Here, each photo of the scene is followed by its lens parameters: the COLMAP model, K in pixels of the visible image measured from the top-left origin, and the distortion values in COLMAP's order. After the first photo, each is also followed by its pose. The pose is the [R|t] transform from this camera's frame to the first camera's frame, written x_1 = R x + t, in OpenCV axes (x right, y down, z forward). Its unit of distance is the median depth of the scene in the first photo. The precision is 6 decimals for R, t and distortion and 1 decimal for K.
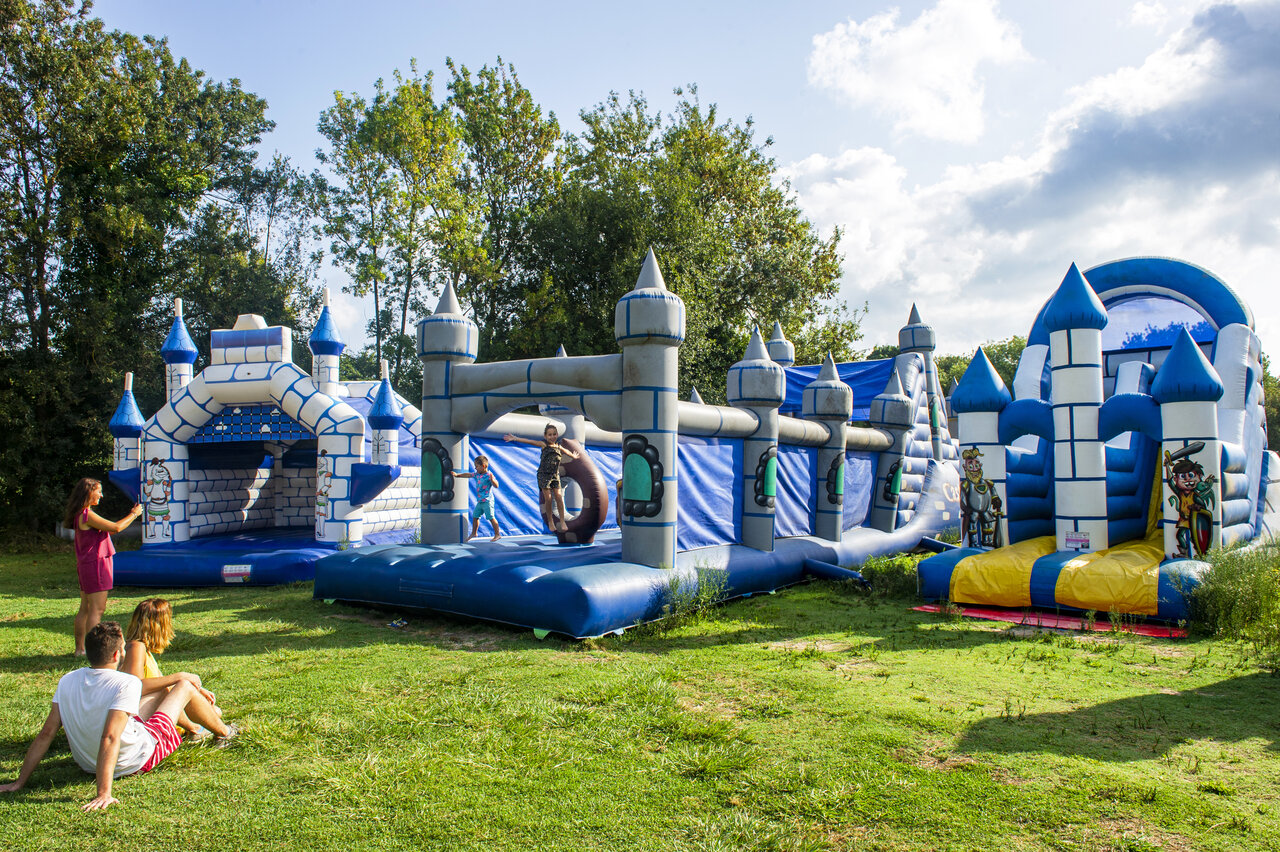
lens RADIAL K [[998.9, 0, 638.4], [0, 998.9, 427.1], [0, 0, 1]] dist [-0.041522, -0.000631]
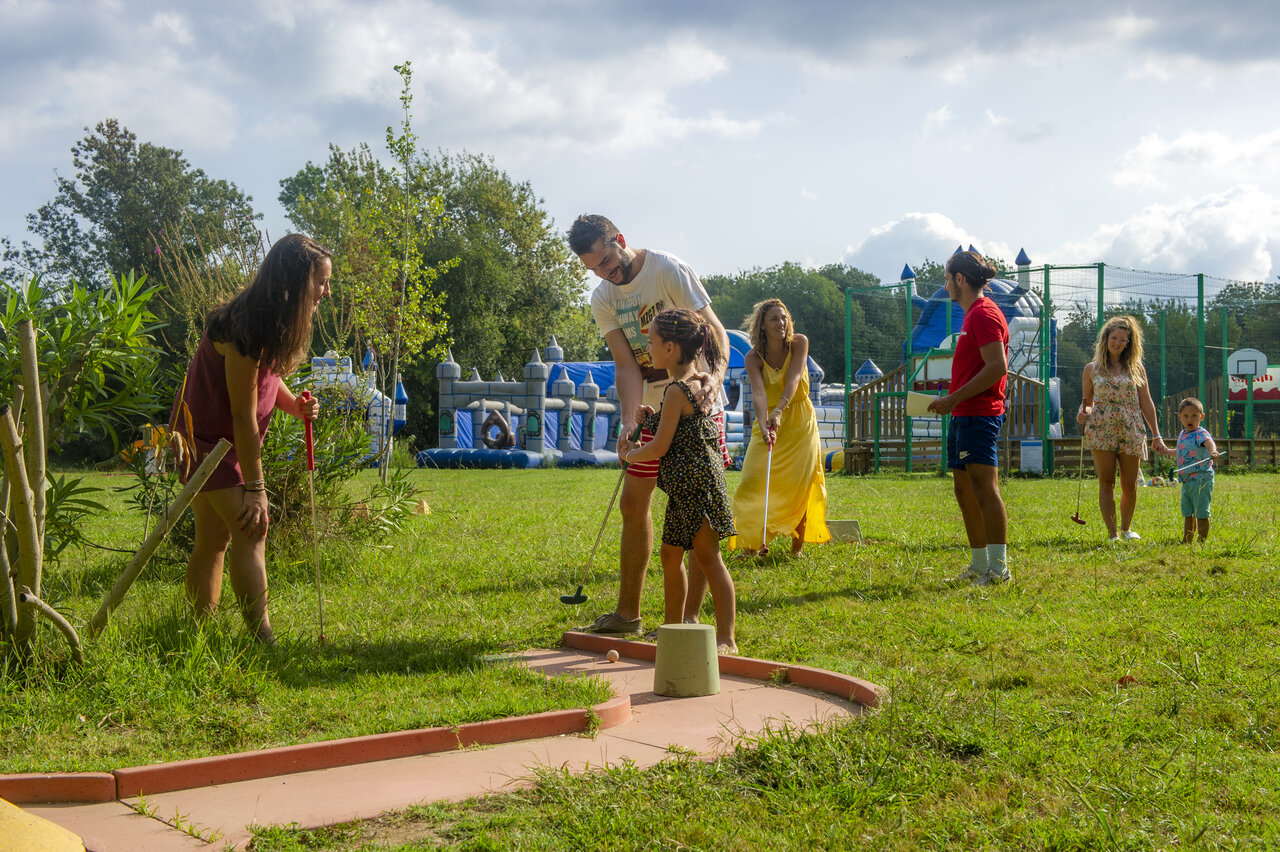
lens RADIAL K [[998.9, 0, 639.8], [0, 998.9, 424.7], [0, 0, 1]] dist [-0.041522, -0.000631]
pose [[0.965774, -0.000843, 0.259385, -0.367821], [-0.010270, 0.999086, 0.041486, -0.060183], [-0.259183, -0.042730, 0.964883, -1.570680]]
